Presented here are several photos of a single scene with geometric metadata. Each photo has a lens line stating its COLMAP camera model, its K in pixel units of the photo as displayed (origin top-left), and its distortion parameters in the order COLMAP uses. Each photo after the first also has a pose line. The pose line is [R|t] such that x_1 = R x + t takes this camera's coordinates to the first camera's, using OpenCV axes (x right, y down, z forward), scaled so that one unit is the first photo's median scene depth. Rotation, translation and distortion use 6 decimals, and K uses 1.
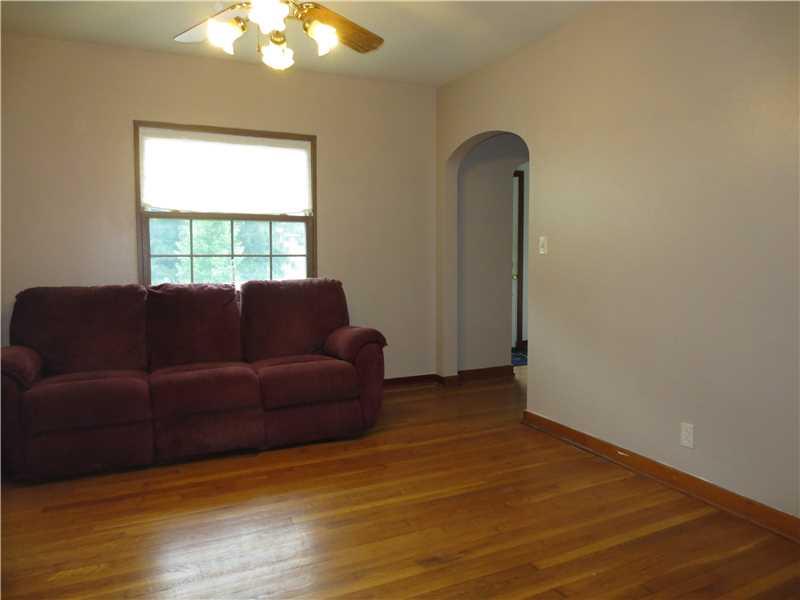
lens RADIAL K [[566.4, 0, 400.0], [0, 566.4, 300.0], [0, 0, 1]] dist [-0.031363, 0.002663]
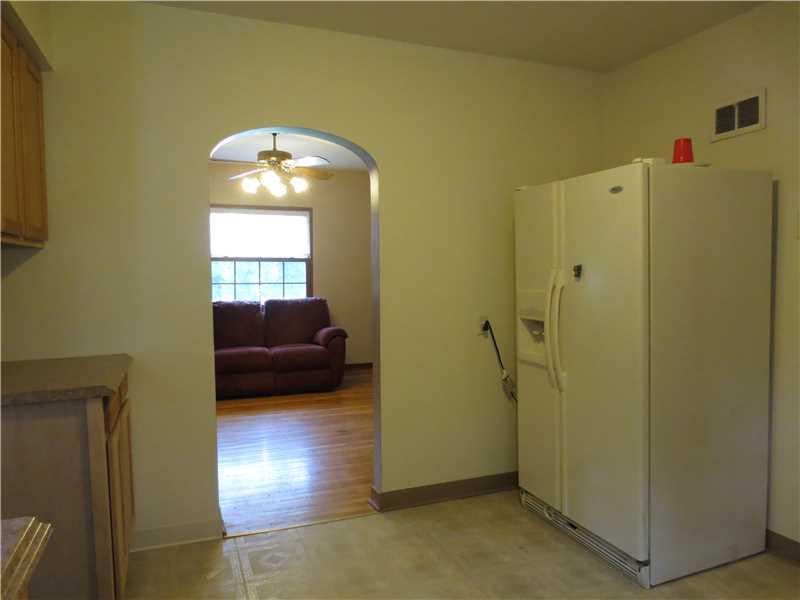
lens RADIAL K [[566.4, 0, 400.0], [0, 566.4, 300.0], [0, 0, 1]] dist [-0.031363, 0.002663]
pose [[0.997905, 0.002629, -0.064639, 0.213598], [-0.004455, 0.999595, -0.028123, 0.012437], [0.064538, 0.028352, 0.997512, -0.599854]]
